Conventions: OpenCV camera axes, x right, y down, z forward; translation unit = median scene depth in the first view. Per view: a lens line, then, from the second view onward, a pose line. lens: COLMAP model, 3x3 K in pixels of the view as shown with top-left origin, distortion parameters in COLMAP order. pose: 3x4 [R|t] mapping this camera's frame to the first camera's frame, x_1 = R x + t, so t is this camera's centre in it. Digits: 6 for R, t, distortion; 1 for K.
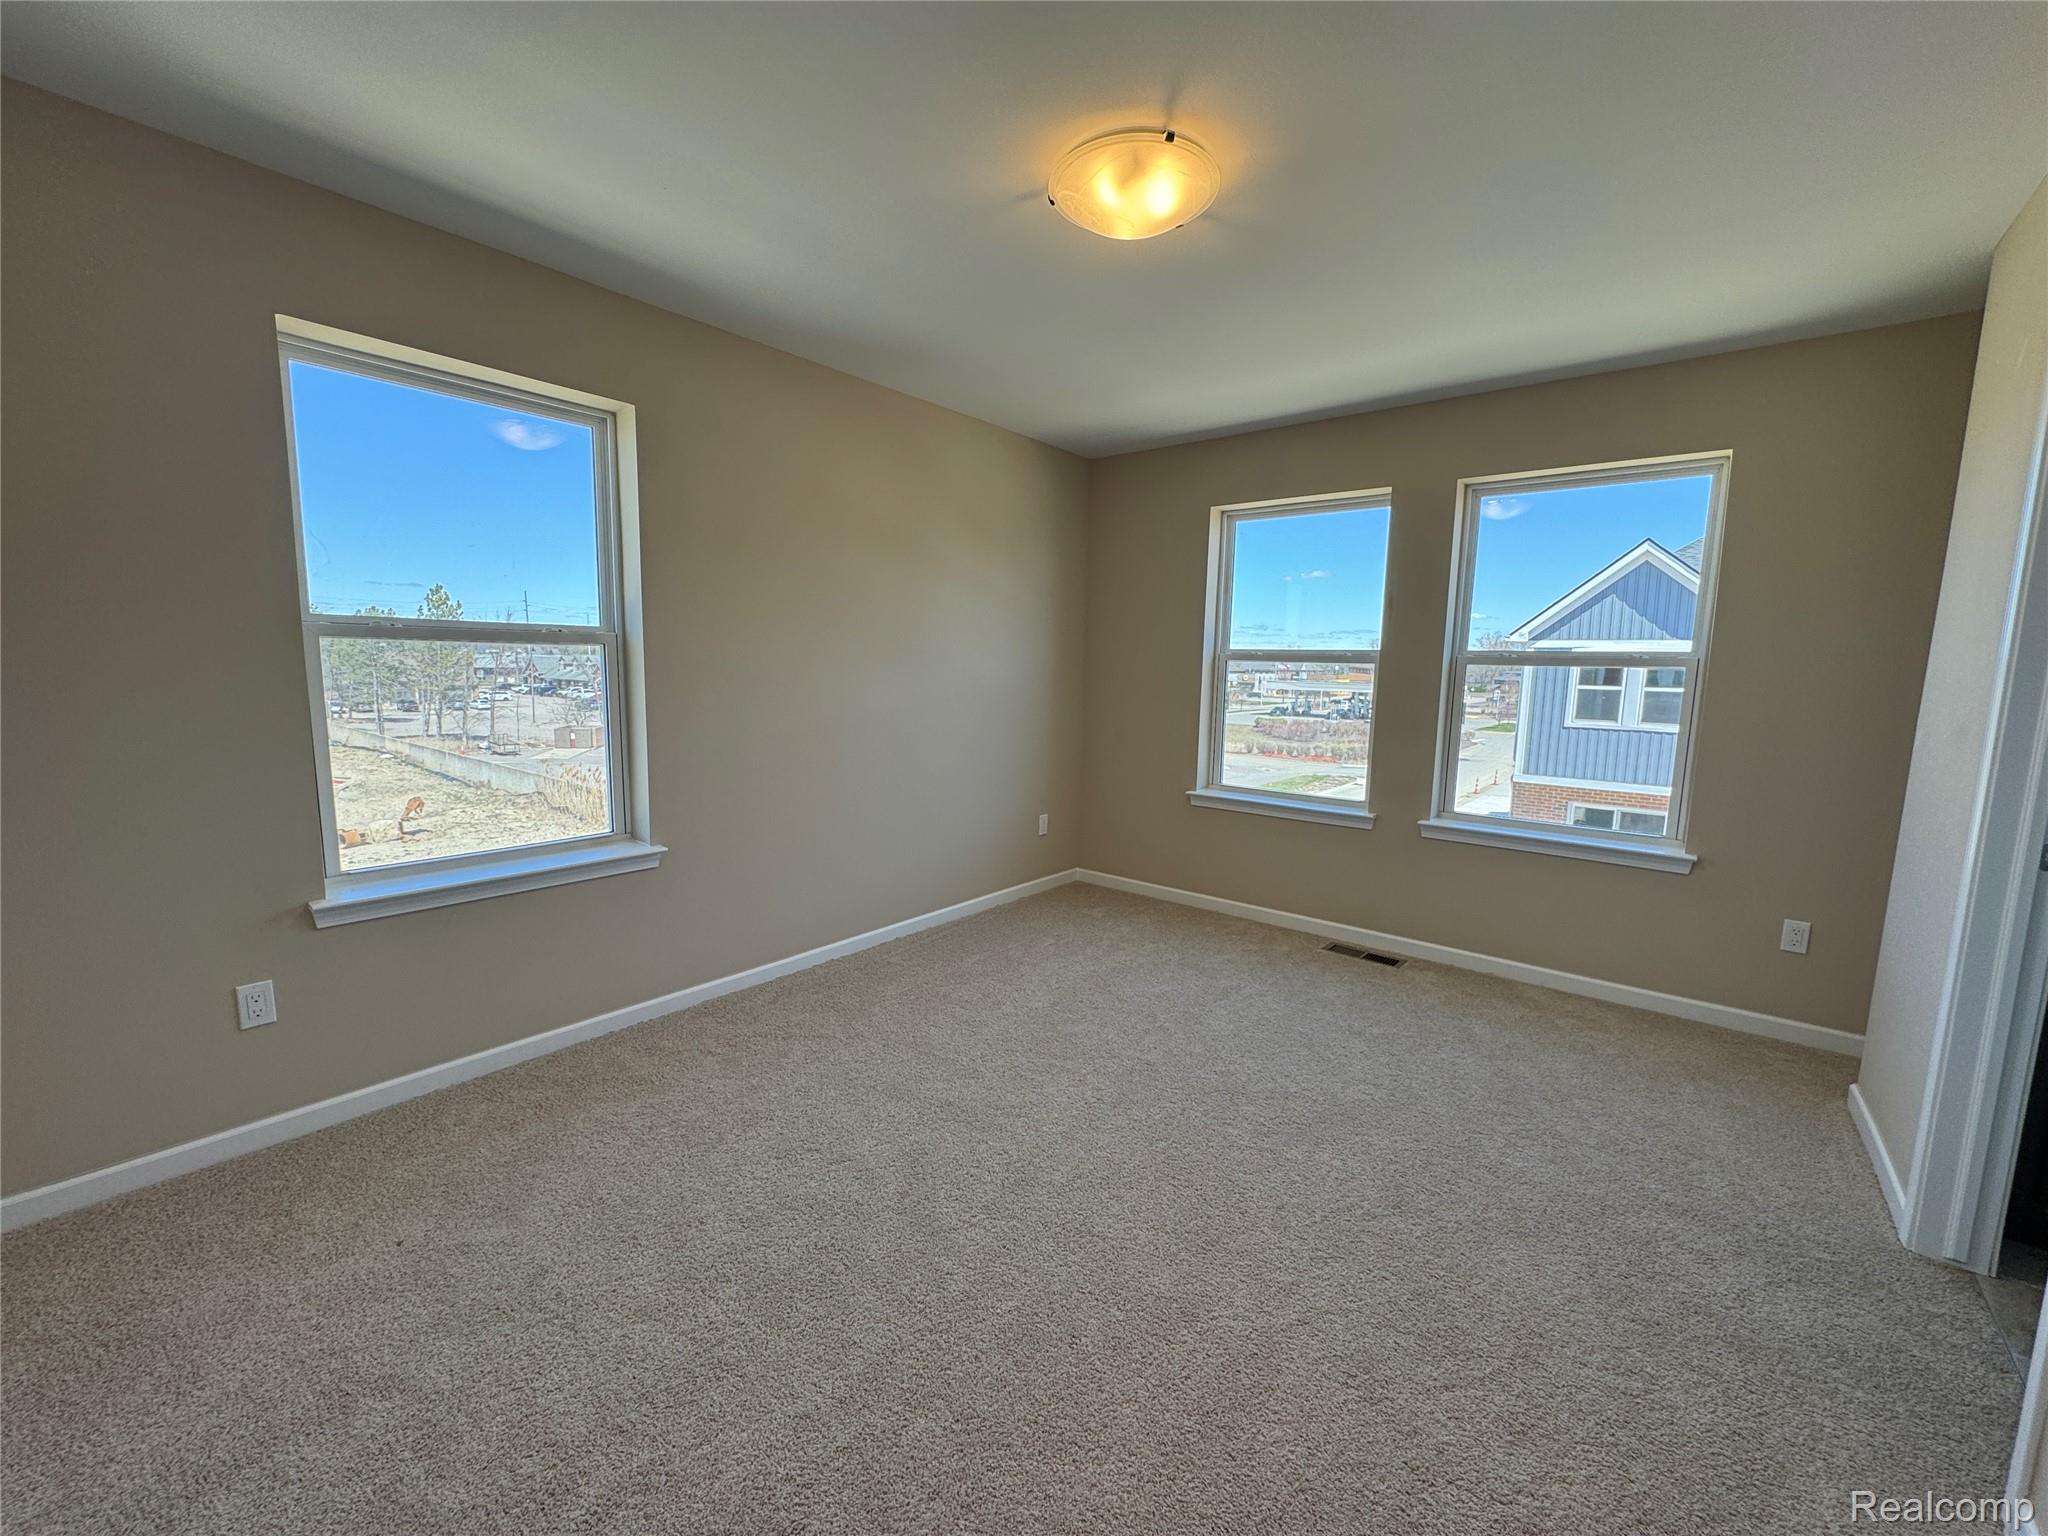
lens RADIAL K [[822.6, 0, 1024.0], [0, 822.6, 768.0], [0, 0, 1]] dist [-0.000848, 0.000356]
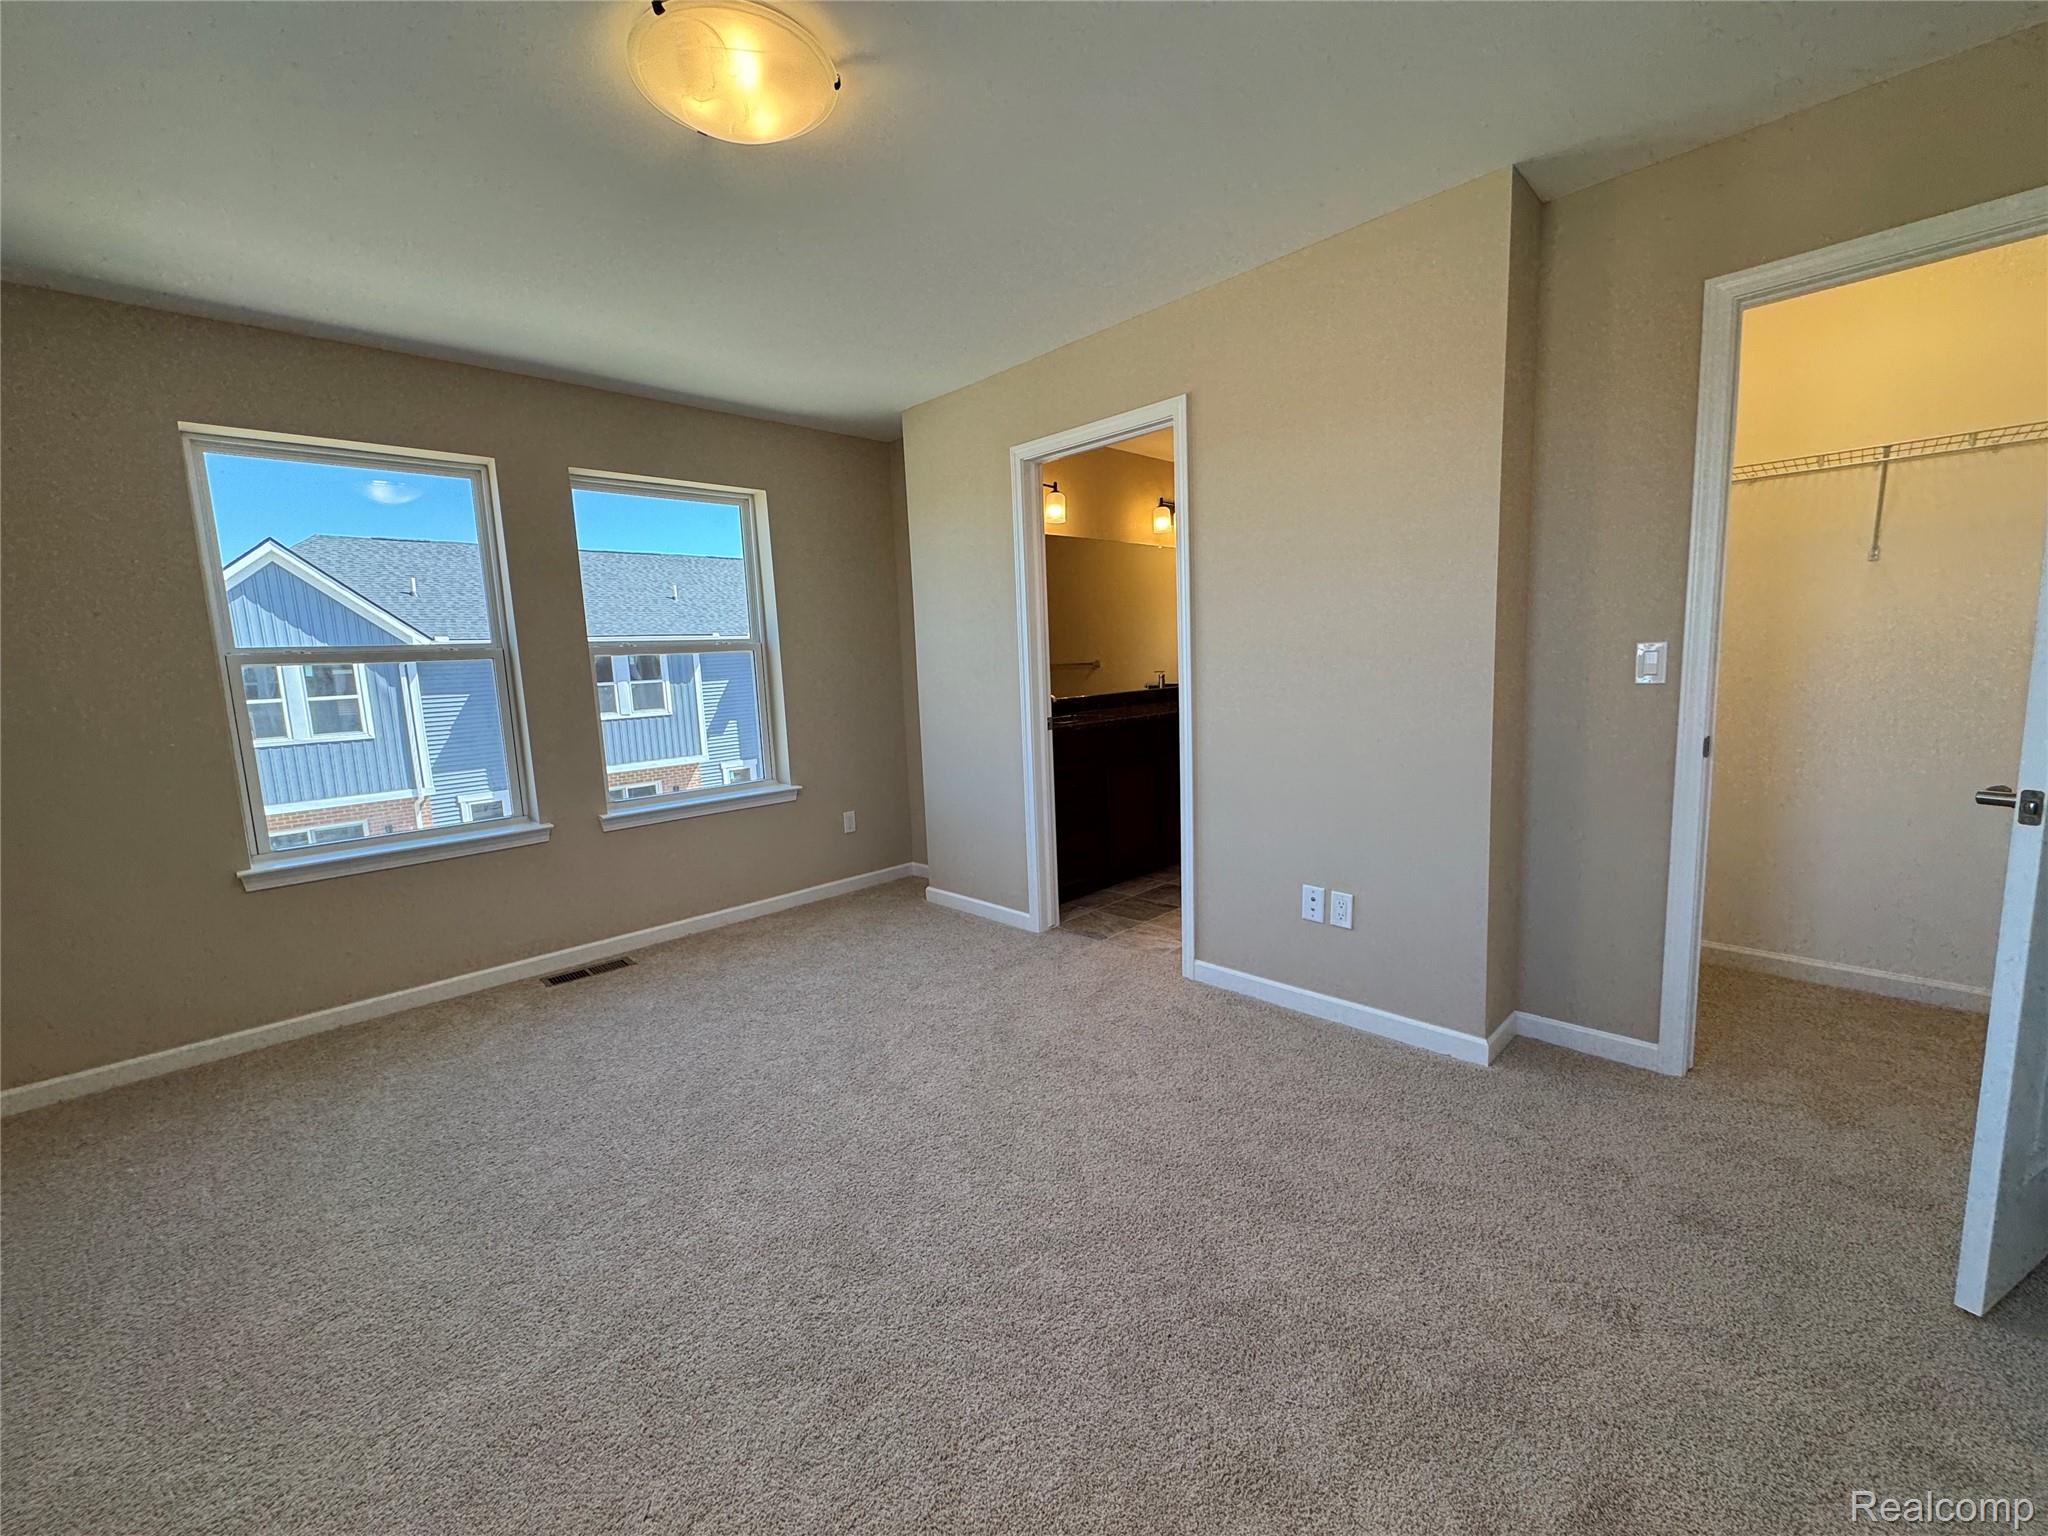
lens RADIAL K [[822.6, 0, 1024.0], [0, 822.6, 768.0], [0, 0, 1]] dist [-0.000848, 0.000356]
pose [[0.097429, -0.158347, 0.982565, -0.414319], [0.171109, 0.975226, 0.140197, -0.042320], [-0.980423, 0.154466, 0.122110, 0.375250]]
